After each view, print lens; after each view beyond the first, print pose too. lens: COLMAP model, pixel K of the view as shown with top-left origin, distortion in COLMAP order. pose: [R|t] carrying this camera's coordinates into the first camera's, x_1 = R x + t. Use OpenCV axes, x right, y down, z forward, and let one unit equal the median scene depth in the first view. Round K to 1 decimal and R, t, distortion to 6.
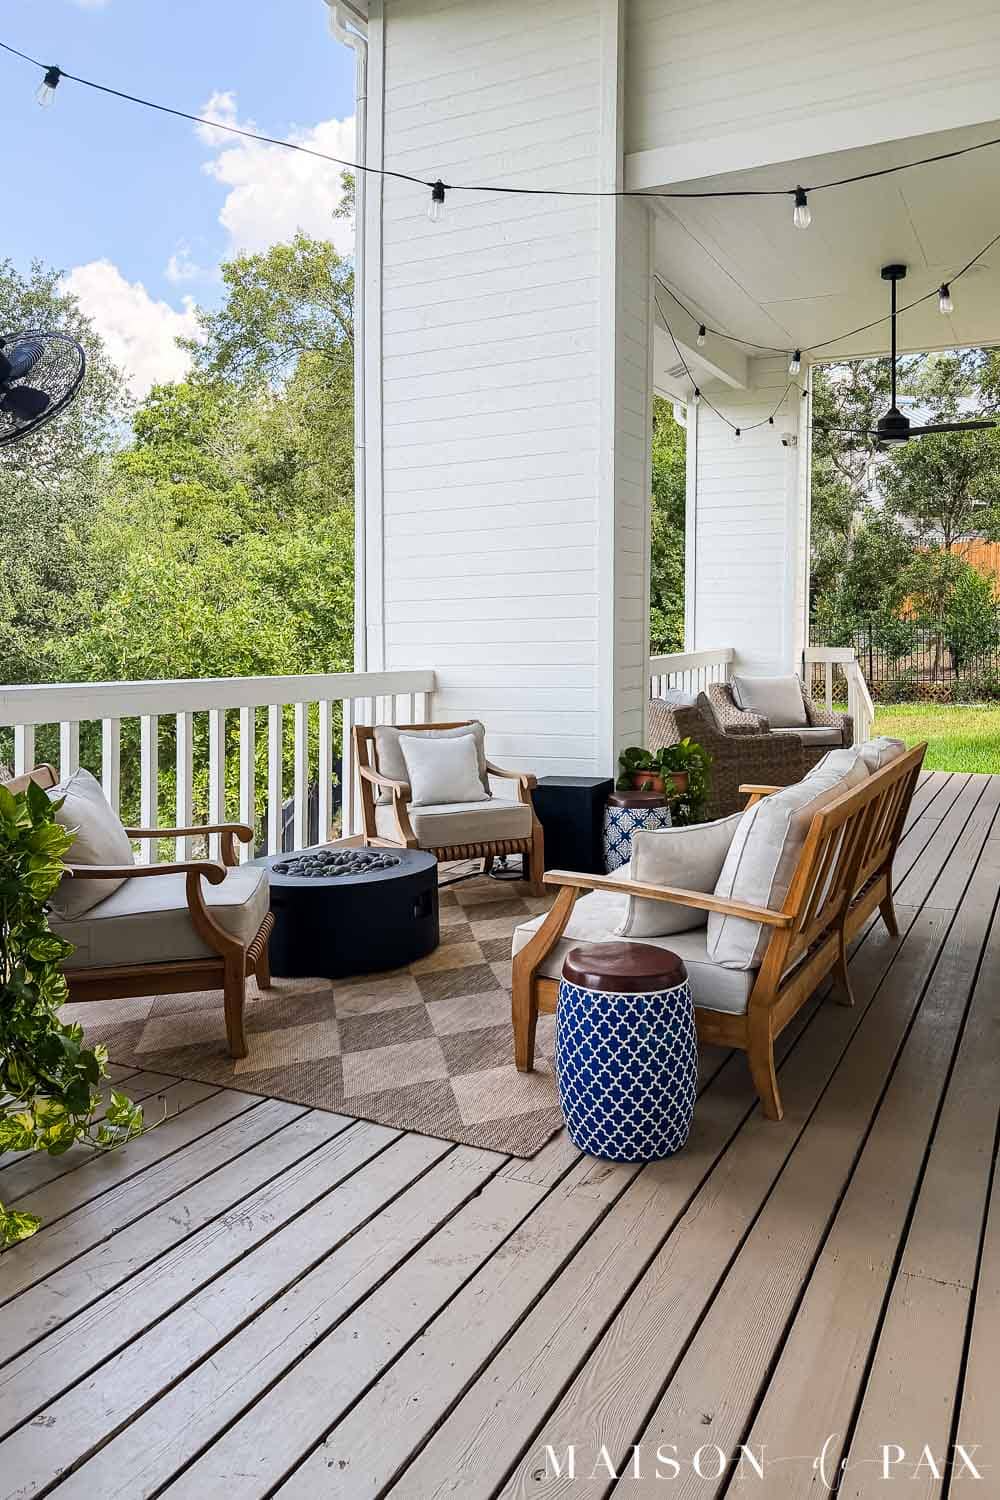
lens RADIAL K [[1107.6, 0, 498.6], [0, 1107.6, 643.7], [0, 0, 1]] dist [0.137900, -0.195055]
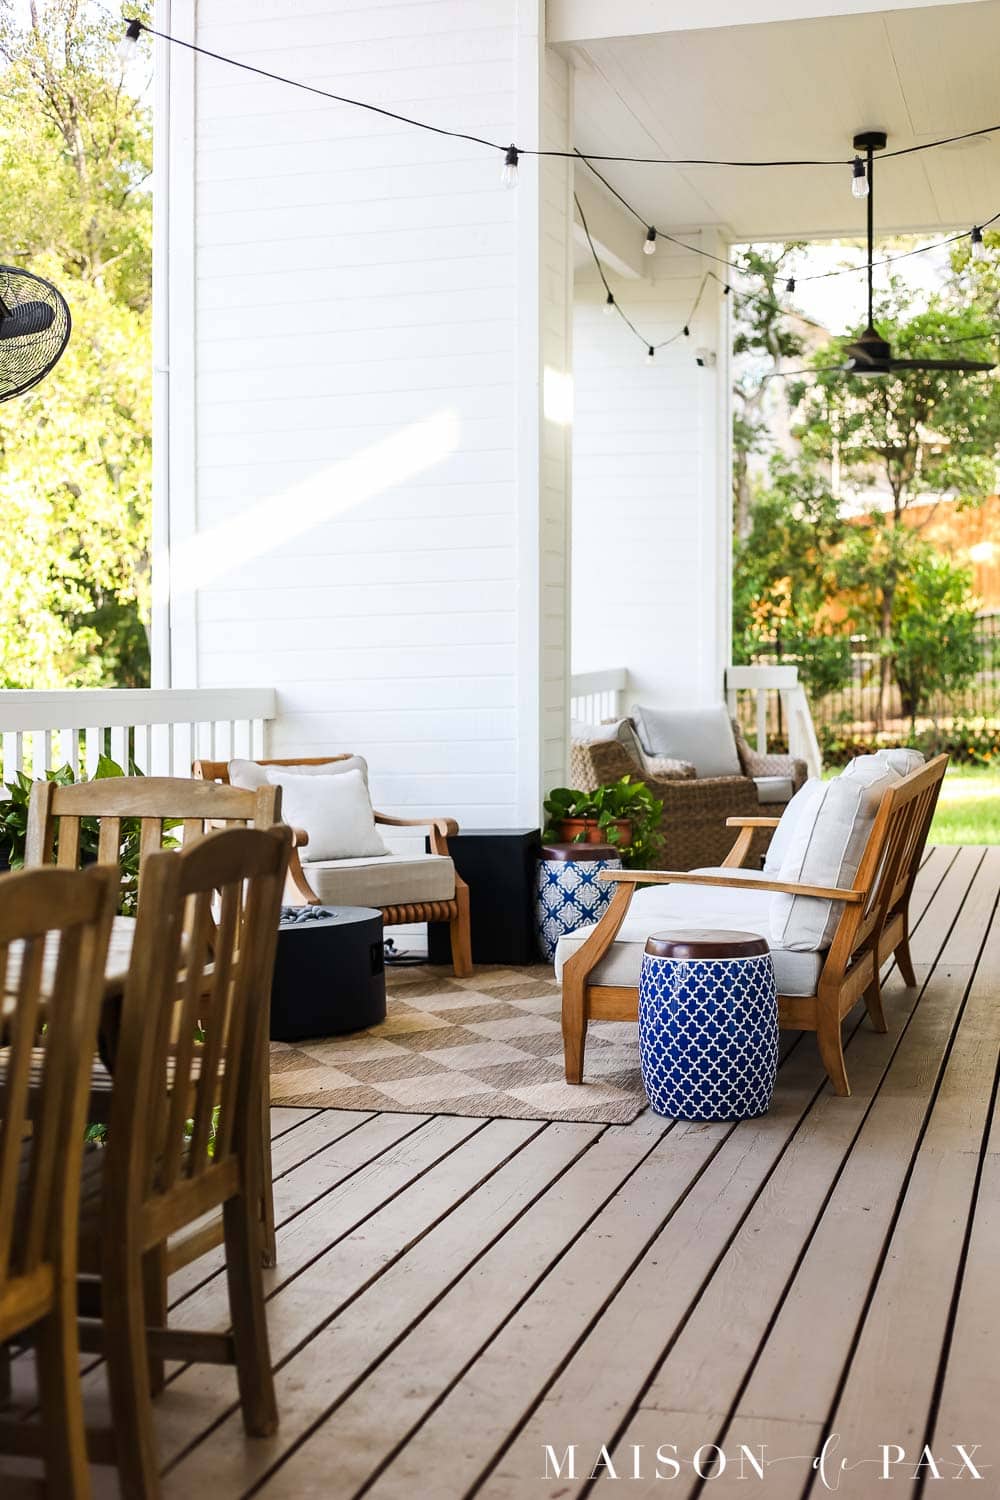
lens RADIAL K [[2065.7, 0, 485.0], [0, 2065.7, 686.4], [0, 0, 1]] dist [-0.007331, -0.011758]
pose [[0.981904, -0.007956, 0.189211, -0.372064], [0.007939, 0.999968, 0.000847, 0.048349], [-0.189212, 0.000670, 0.981936, -0.667138]]
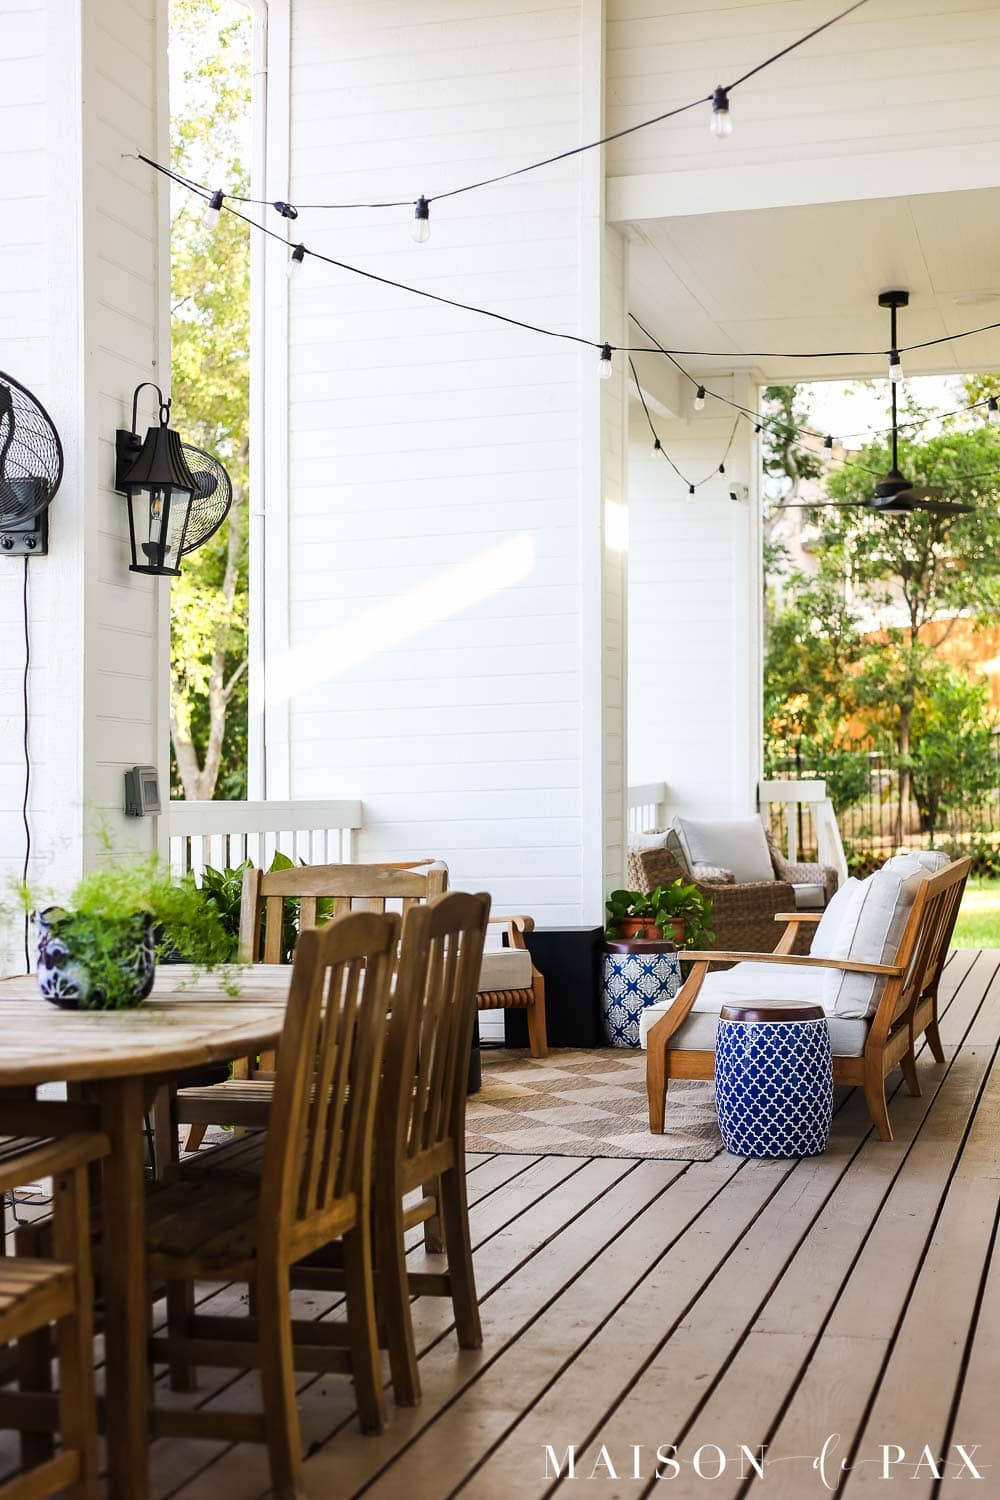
lens RADIAL K [[2087.6, 0, 500.0], [0, 2087.6, 750.0], [0, 0, 1]] dist [0.001505, -0.029204]
pose [[0.981524, -0.005445, 0.191263, -0.514802], [0.010425, 0.999632, -0.025041, 0.055993], [-0.191056, 0.026573, 0.981219, -0.973904]]
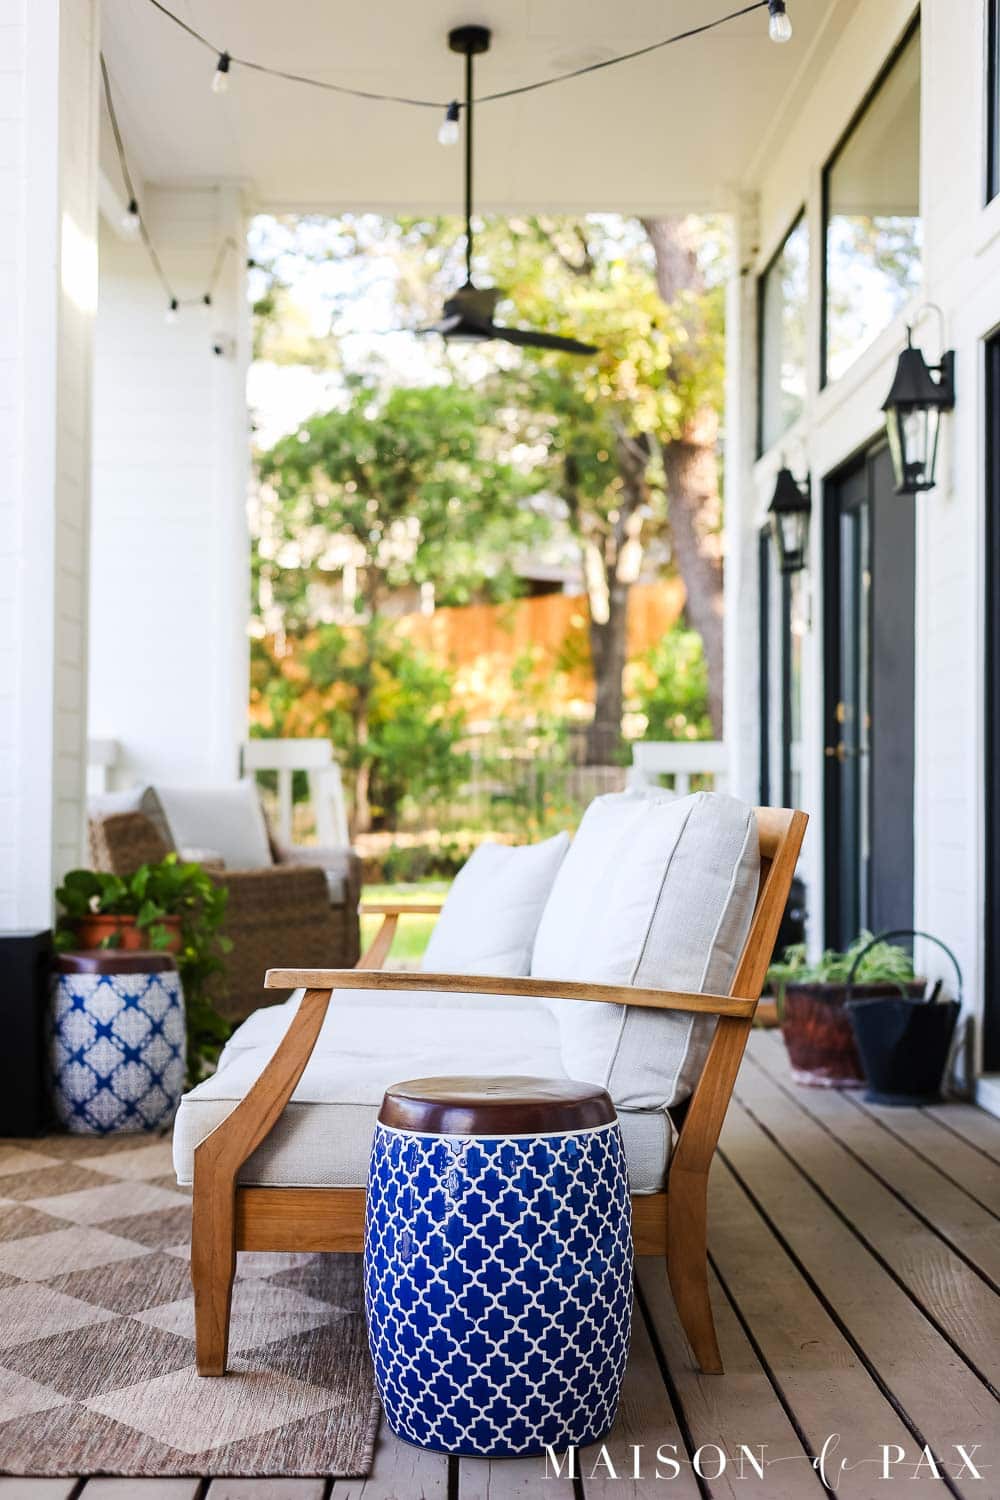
lens RADIAL K [[2188.0, 0, 500.0], [0, 2188.0, 750.0], [0, 0, 1]] dist [0.013931, -0.072210]
pose [[0.894222, 0.009339, 0.447527, -0.298273], [0.002556, 0.999659, -0.025969, 0.130676], [-0.447617, 0.024366, 0.893893, 0.077291]]
